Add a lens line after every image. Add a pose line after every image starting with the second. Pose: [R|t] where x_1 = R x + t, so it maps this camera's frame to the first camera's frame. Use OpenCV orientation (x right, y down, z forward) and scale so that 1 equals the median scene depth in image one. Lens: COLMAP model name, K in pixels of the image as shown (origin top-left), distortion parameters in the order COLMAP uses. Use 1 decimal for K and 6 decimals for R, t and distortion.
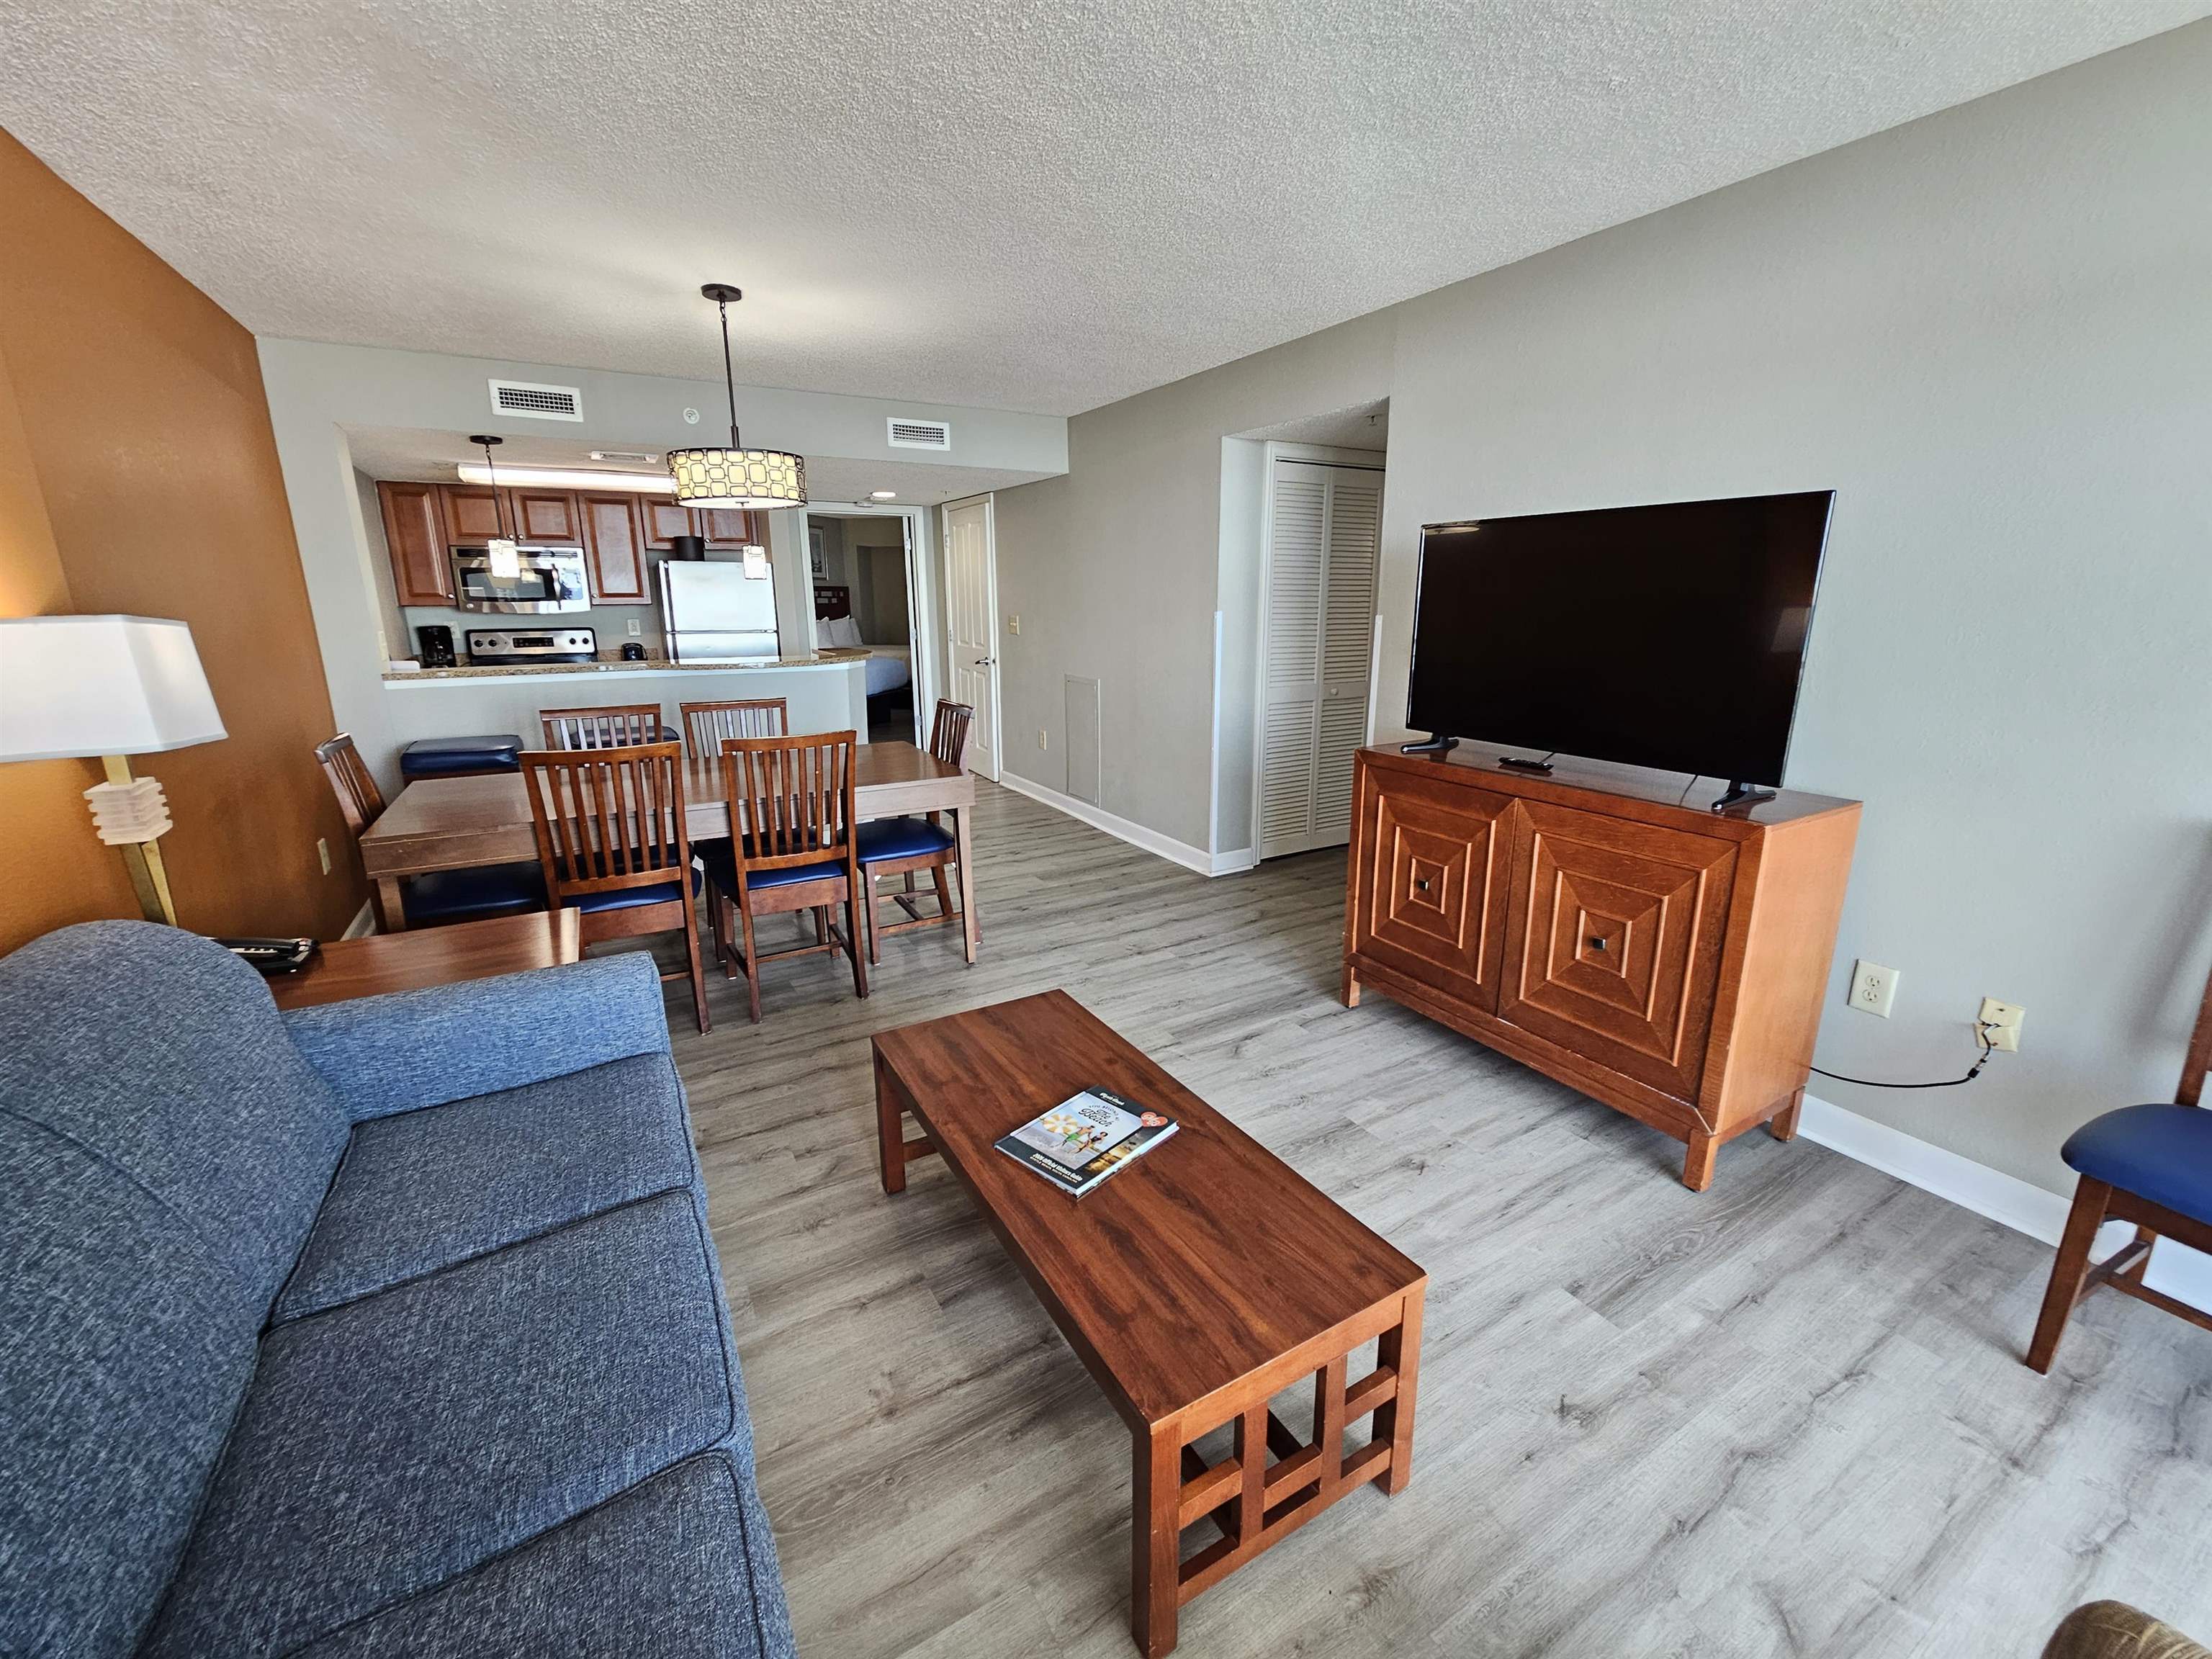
lens RADIAL K [[897.7, 0, 1112.0], [0, 897.7, 820.6], [0, 0, 1]] dist [-0.001689, 0.001454]
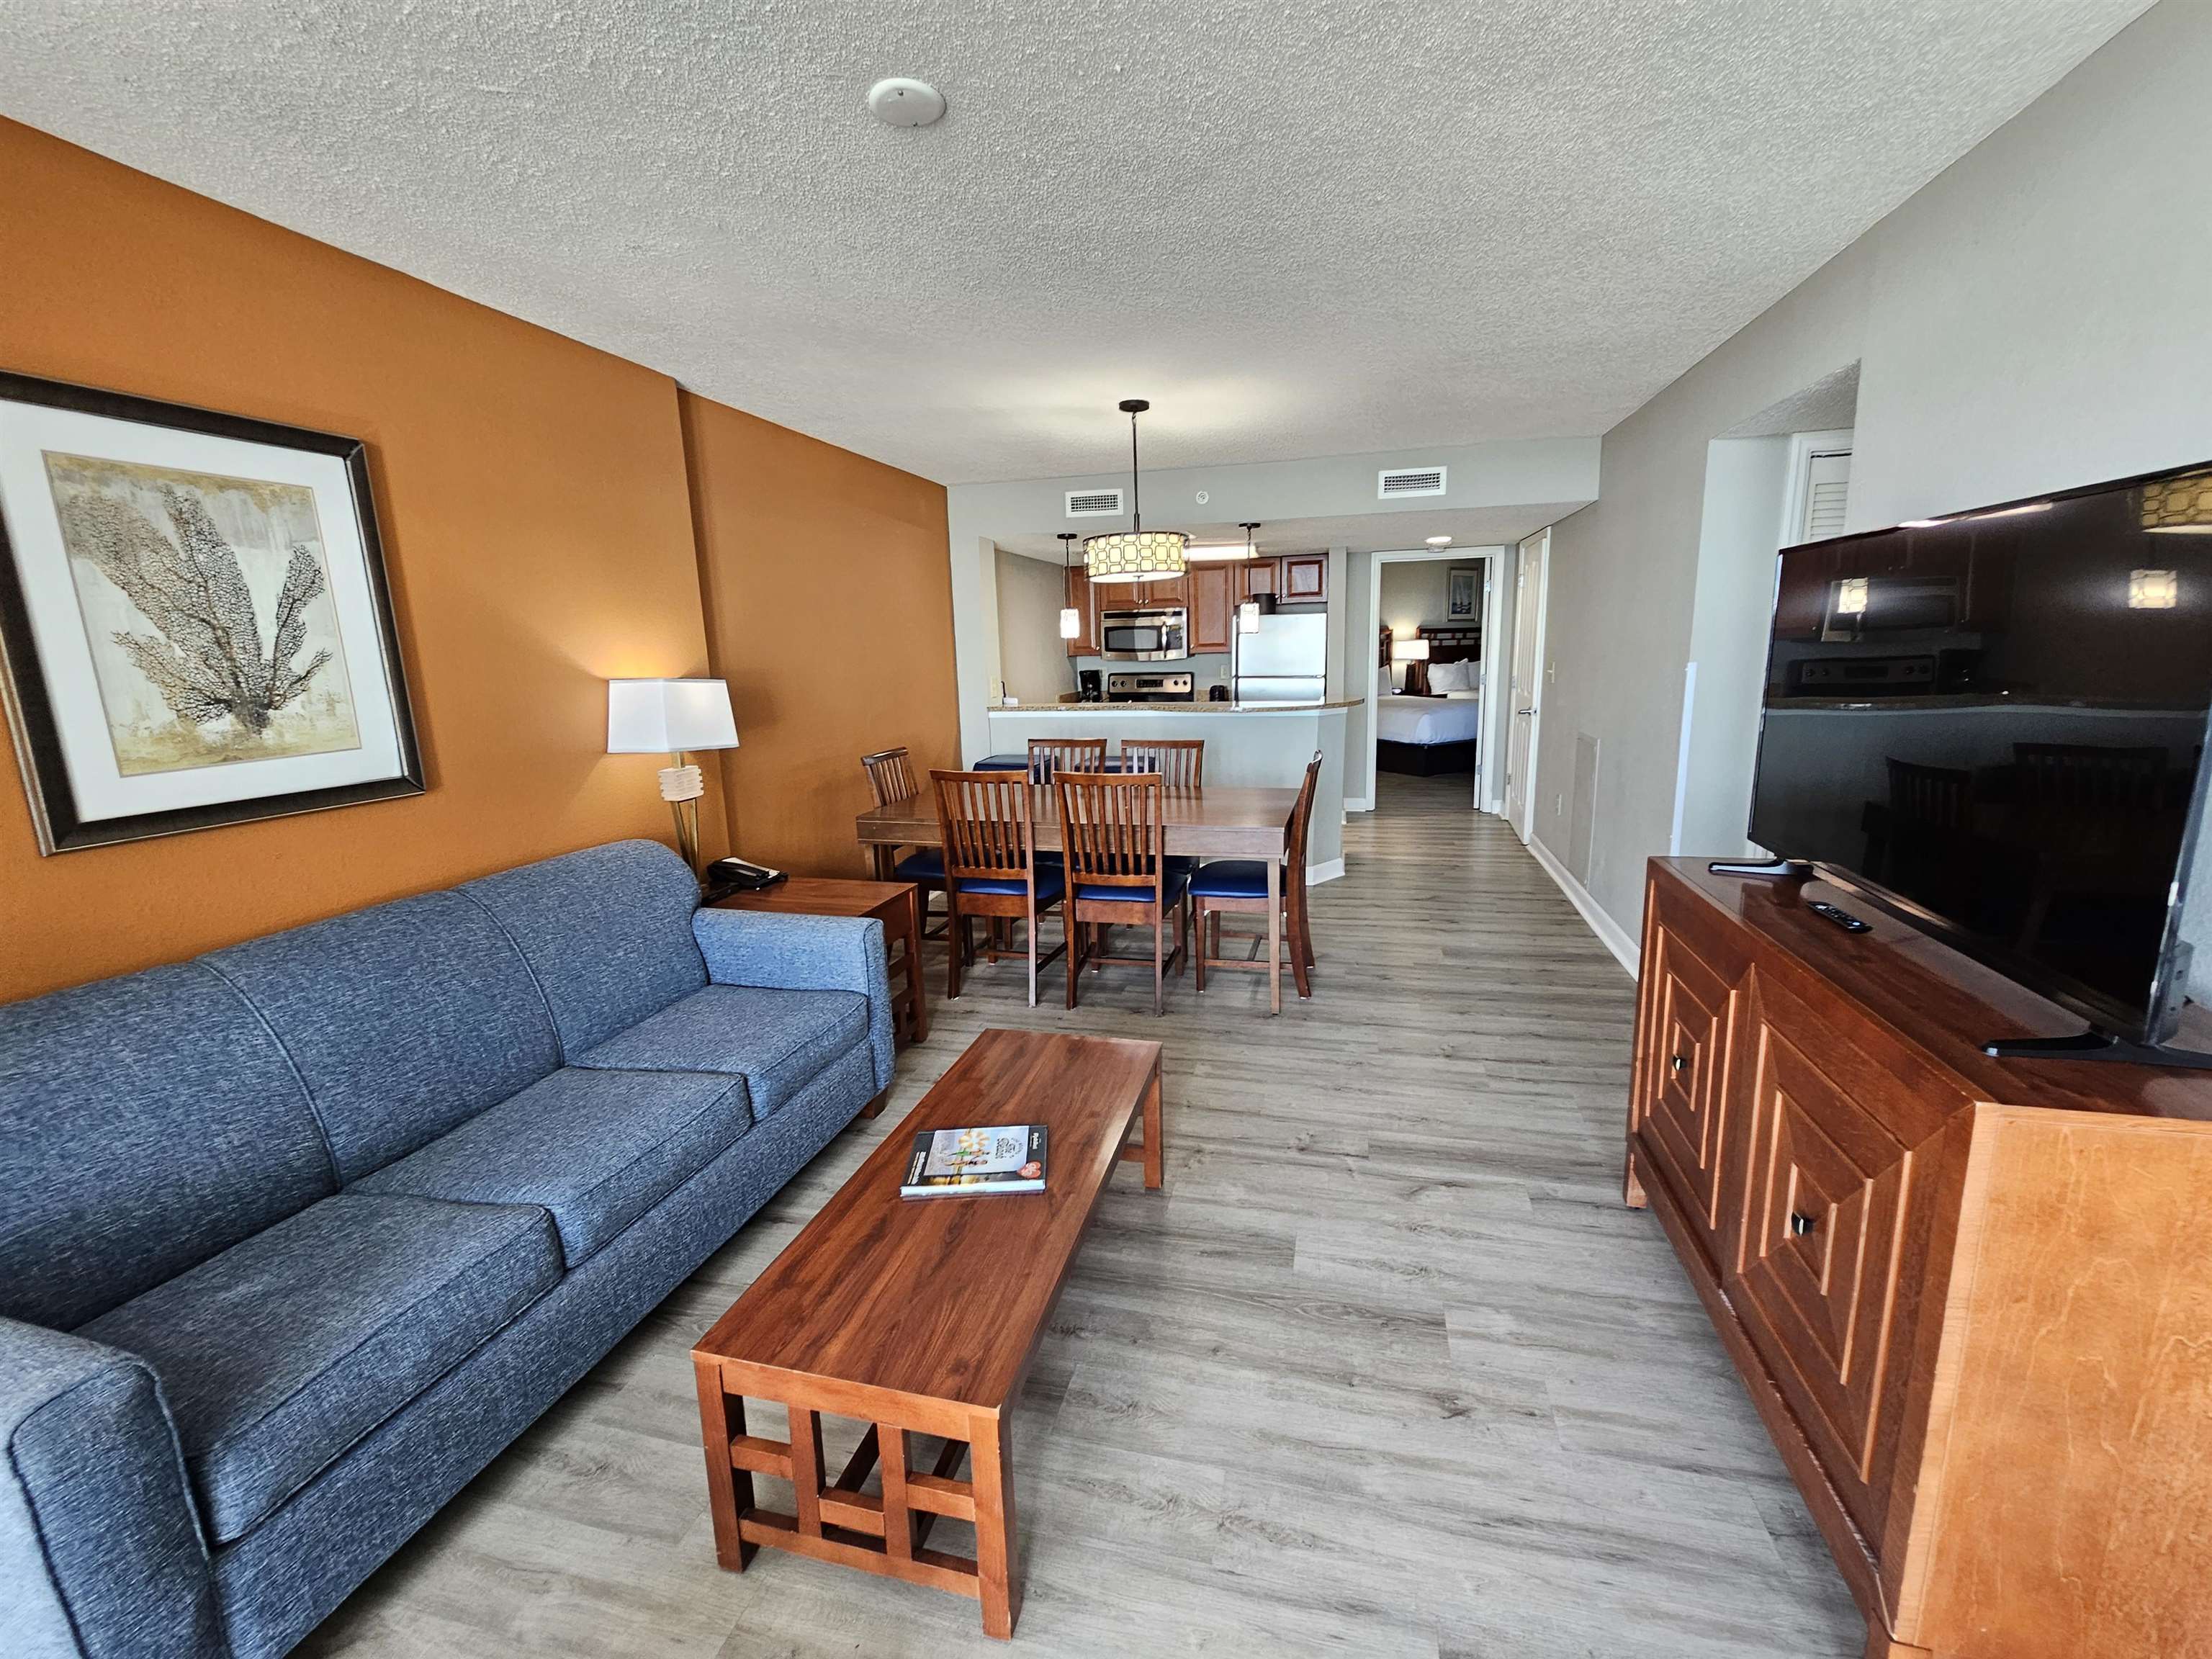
lens RADIAL K [[897.7, 0, 1124.9], [0, 897.7, 819.9], [0, 0, 1]] dist [-0.001689, 0.001454]
pose [[0.714443, 0.120615, -0.689219, 0.389456], [-0.148027, 0.988789, 0.019597, -0.050886], [0.683856, 0.088022, 0.724288, 0.142122]]
